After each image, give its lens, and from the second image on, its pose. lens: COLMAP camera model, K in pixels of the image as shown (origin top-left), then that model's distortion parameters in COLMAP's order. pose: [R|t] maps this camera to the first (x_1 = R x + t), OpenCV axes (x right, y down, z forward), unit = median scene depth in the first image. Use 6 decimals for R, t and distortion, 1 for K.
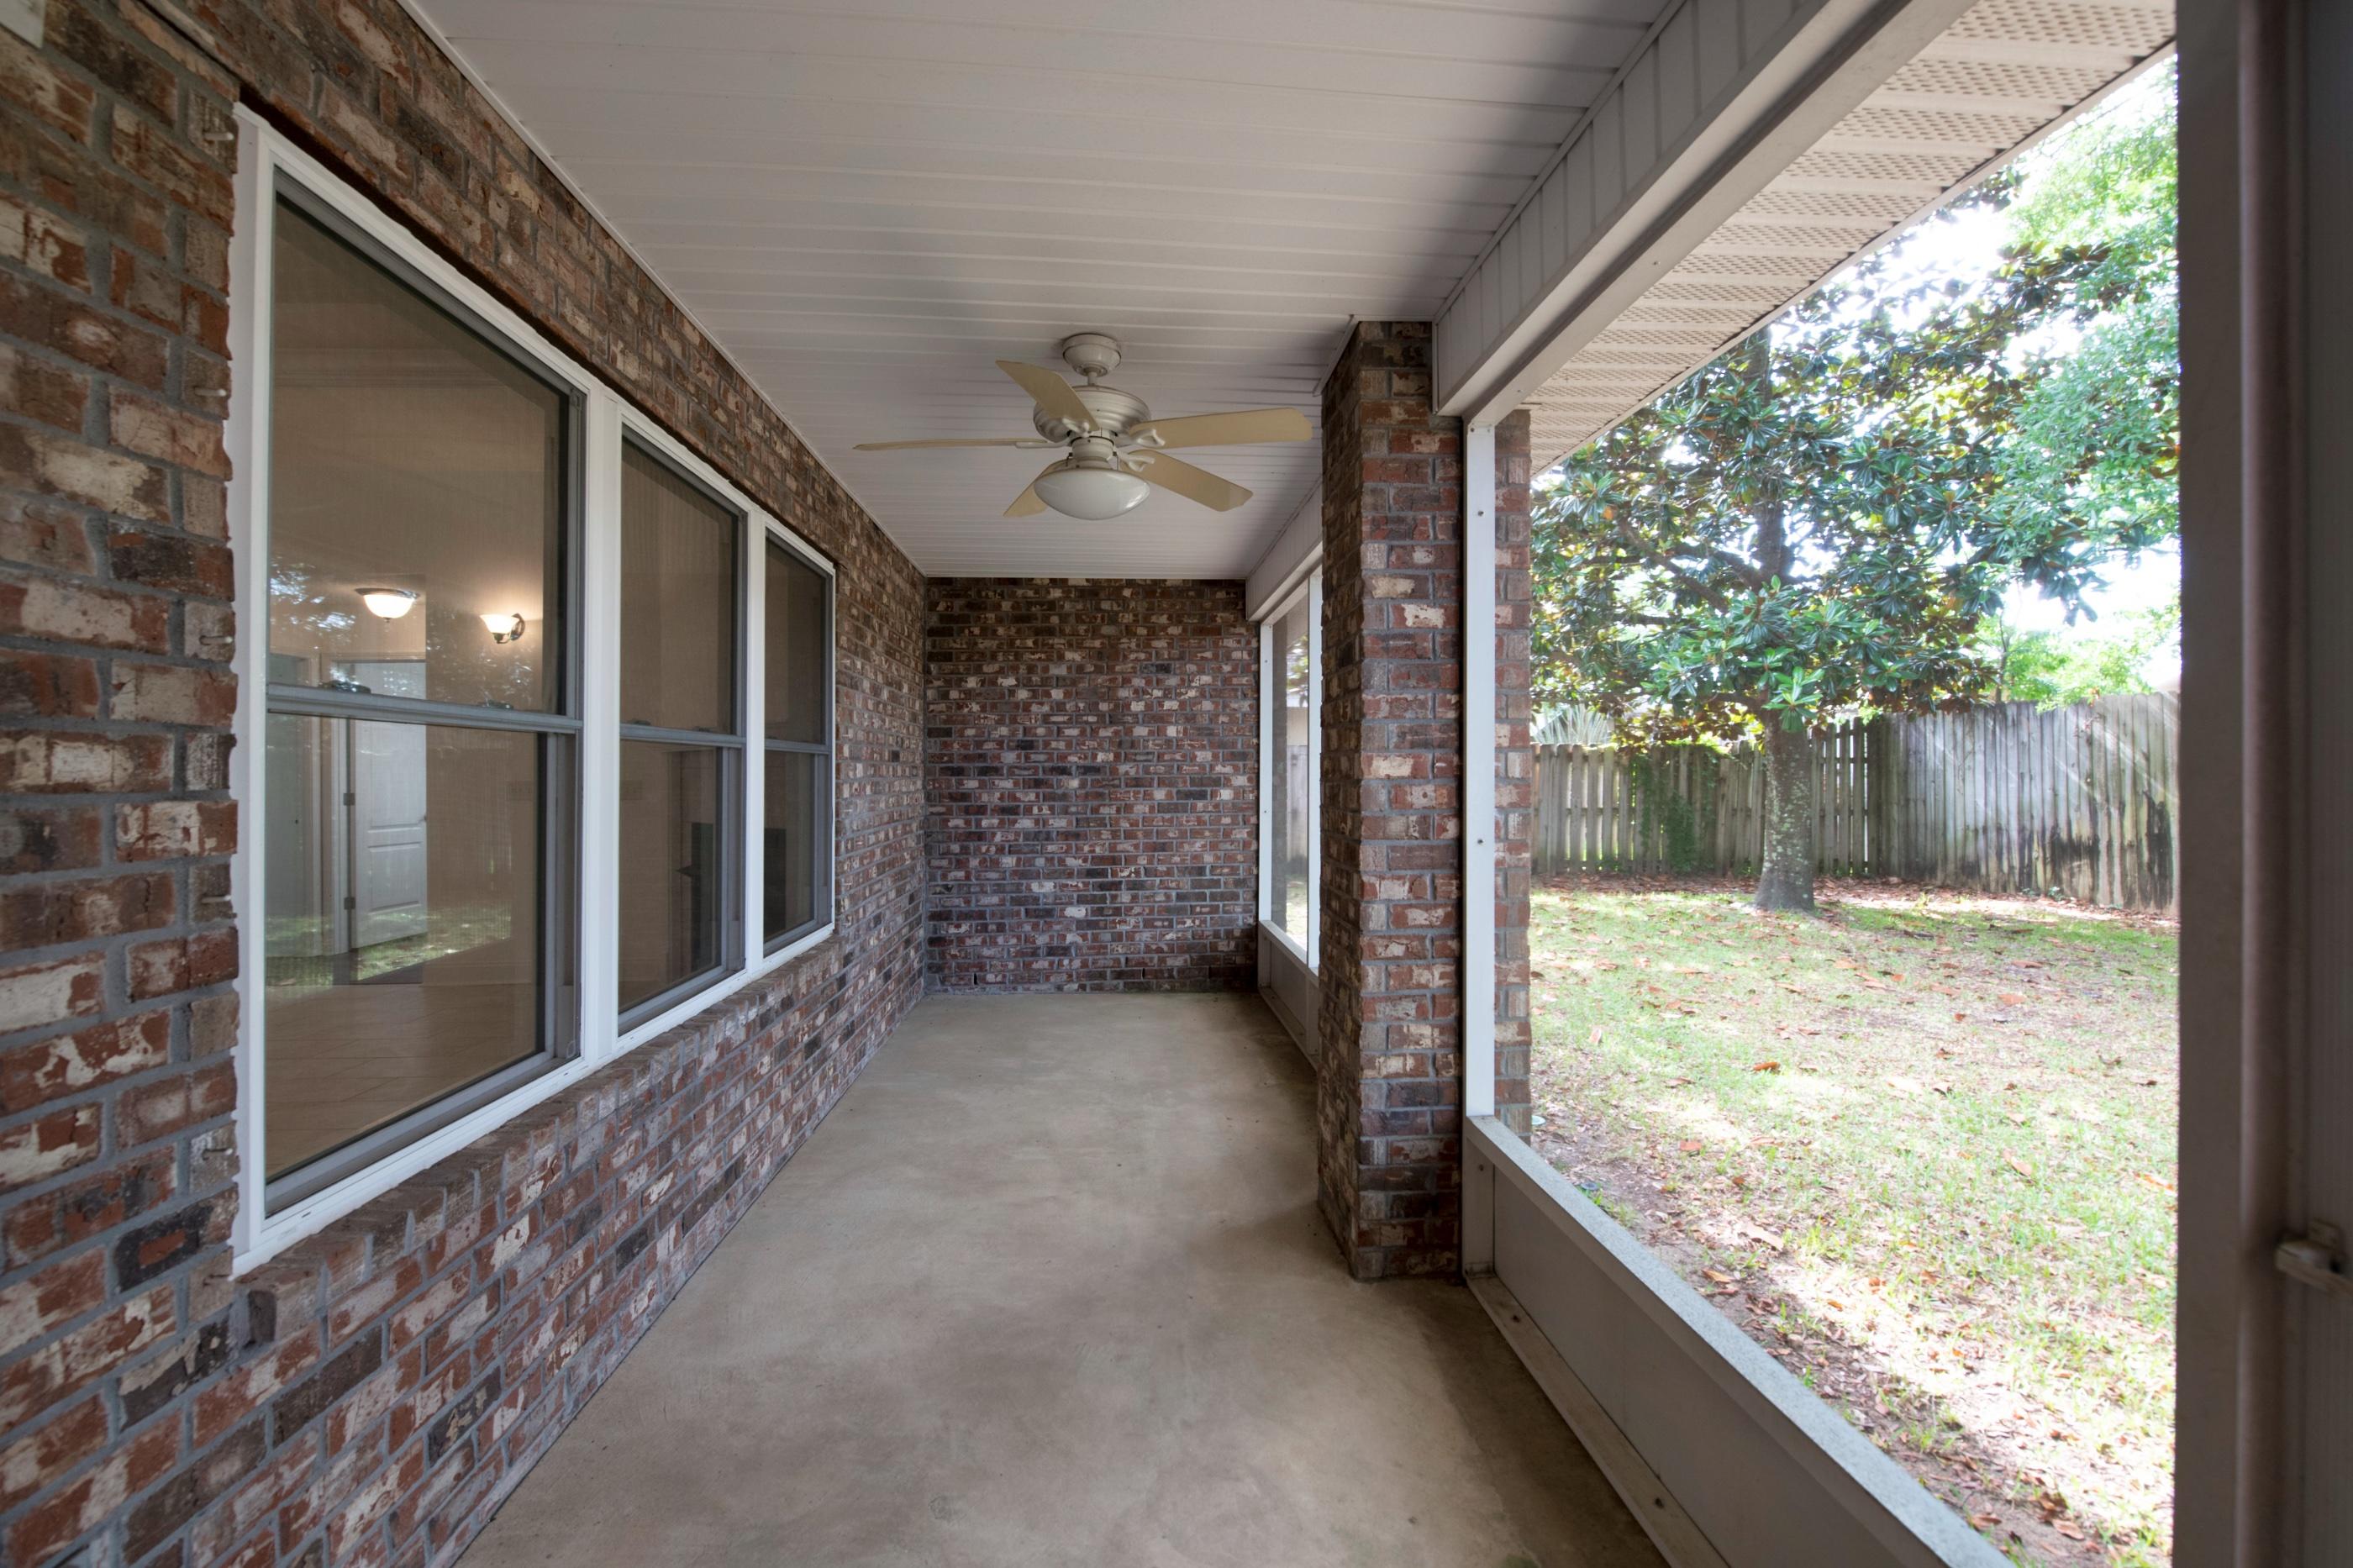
lens RADIAL K [[970.4, 0, 1179.9], [0, 970.4, 794.1], [0, 0, 1]] dist [0.023520, -0.017209]
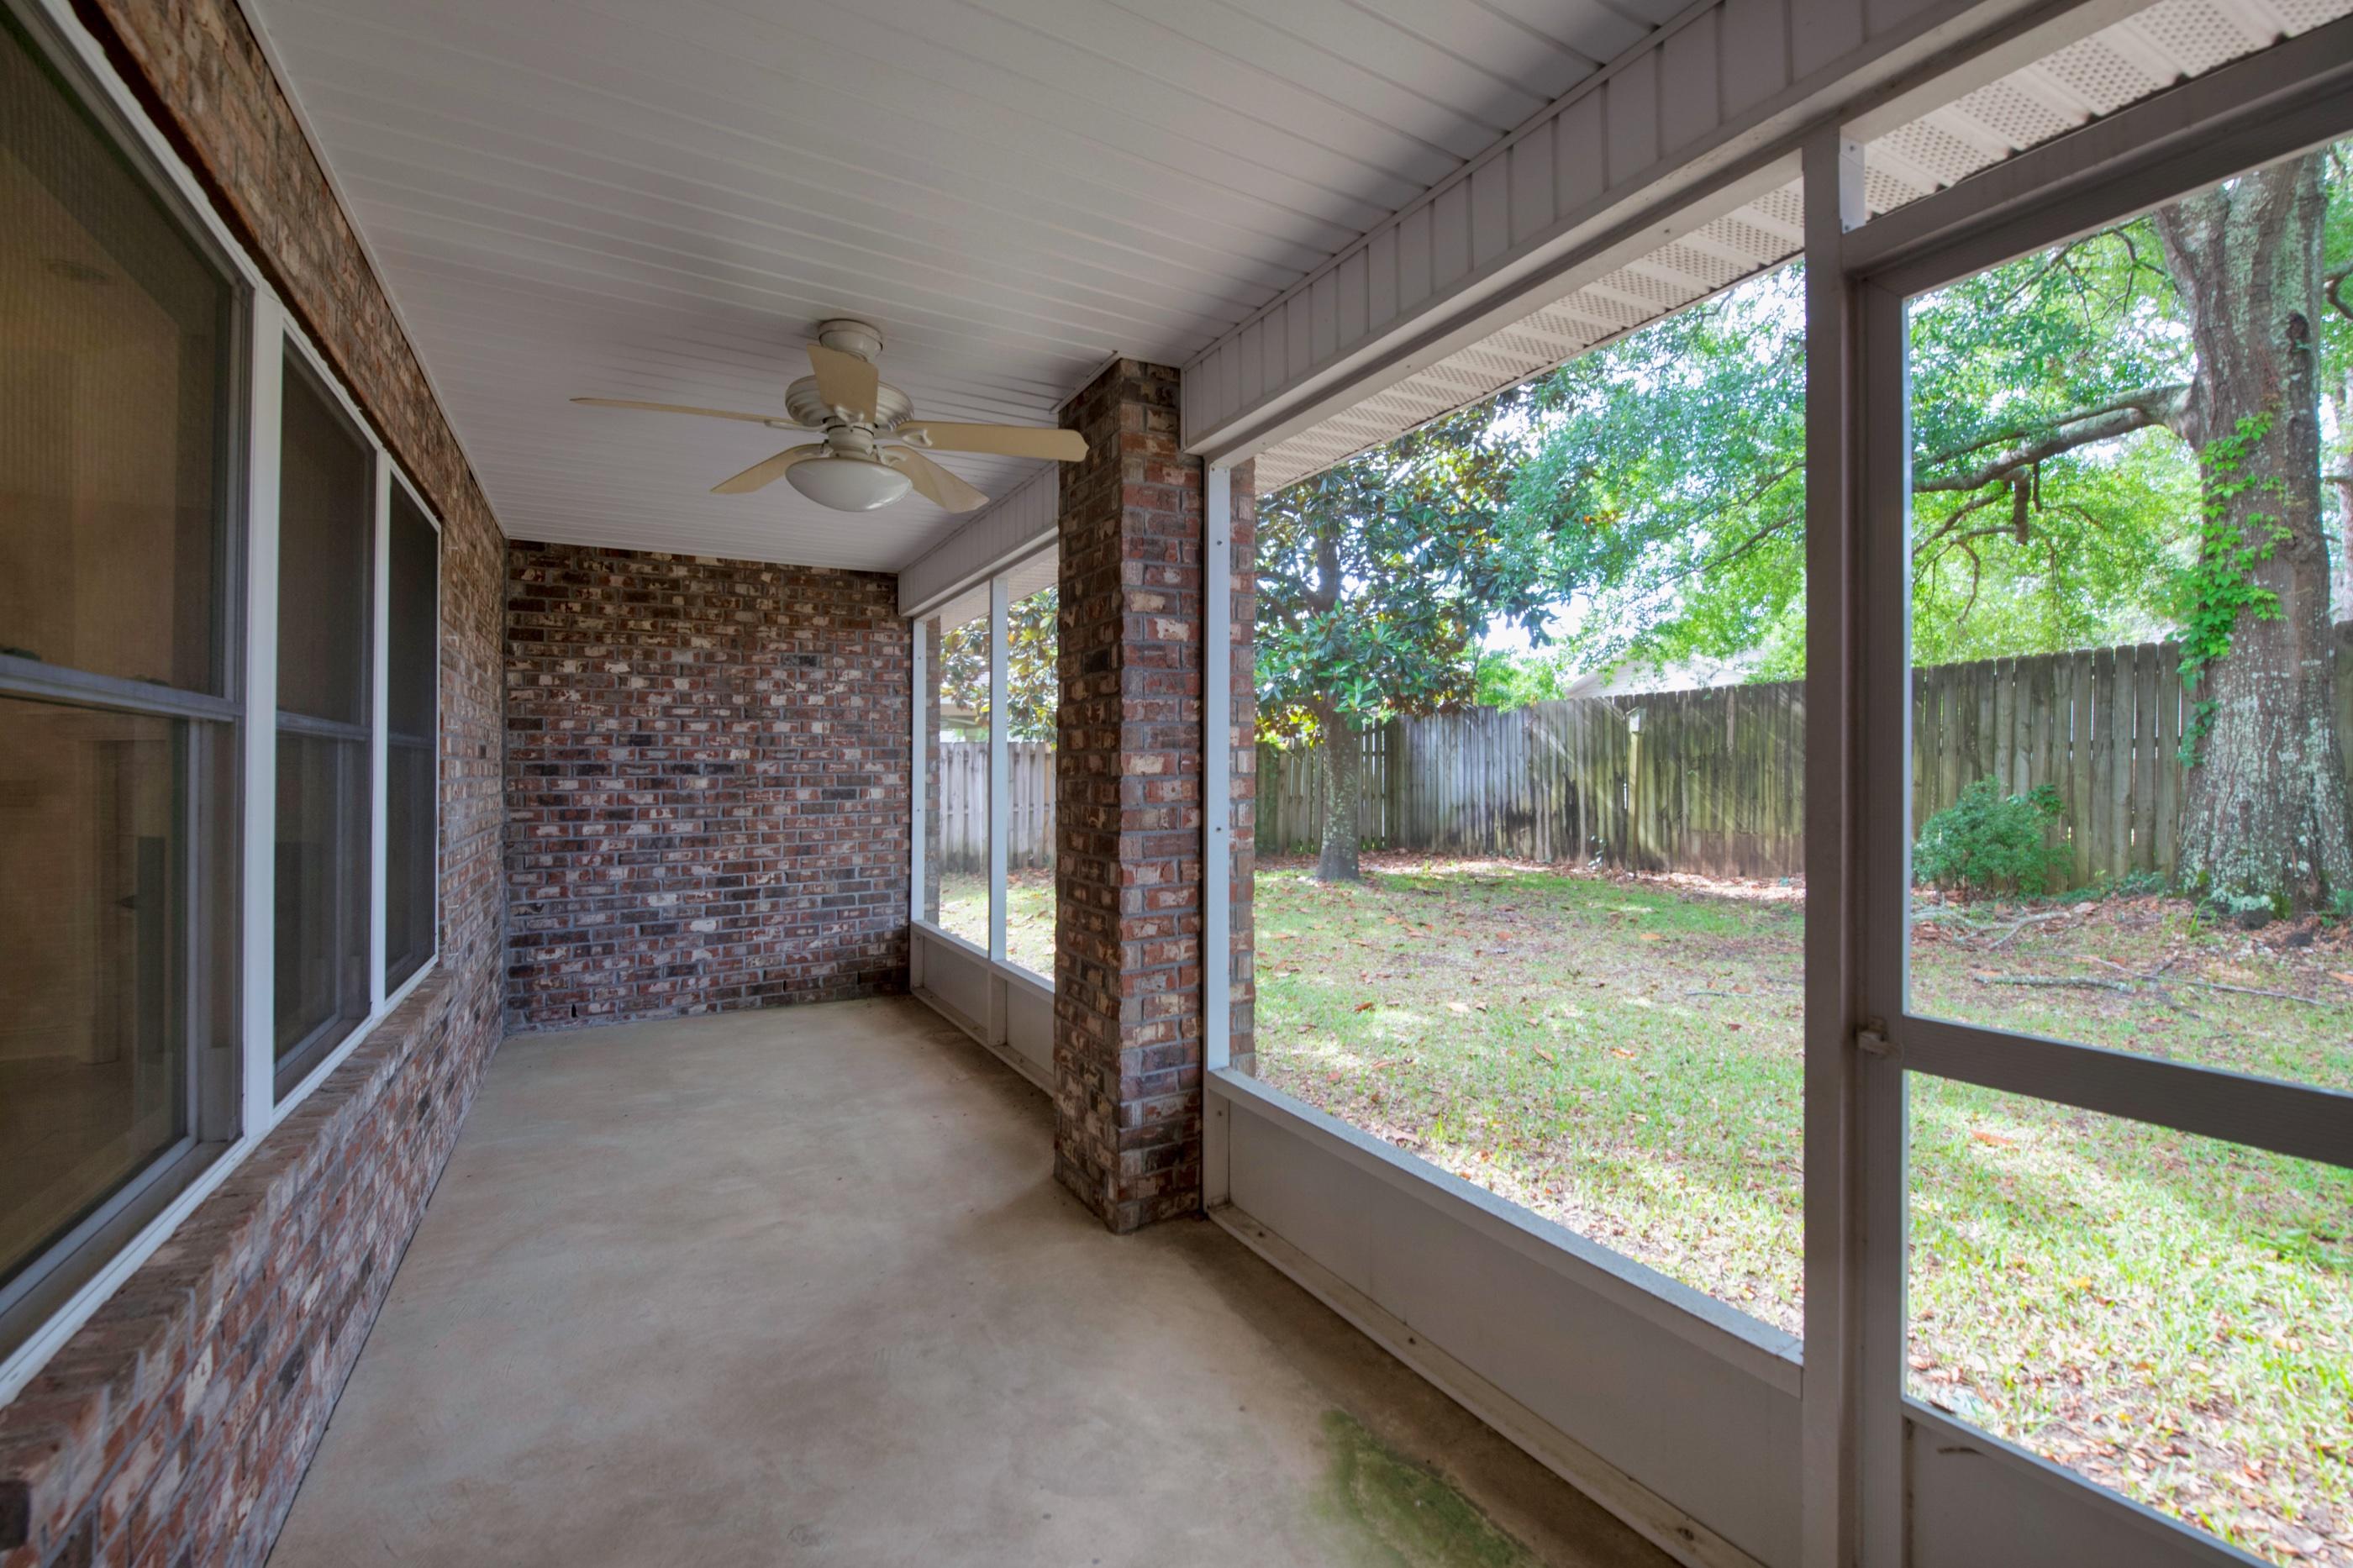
lens RADIAL K [[969.0, 0, 1174.1], [0, 969.0, 795.8], [0, 0, 1]] dist [0.006571, -0.005464]
pose [[0.905824, -0.013251, 0.423447, -0.166126], [0.012026, 0.999912, 0.005564, 0.001481], [-0.423484, 0.000052, 0.905904, -0.008949]]
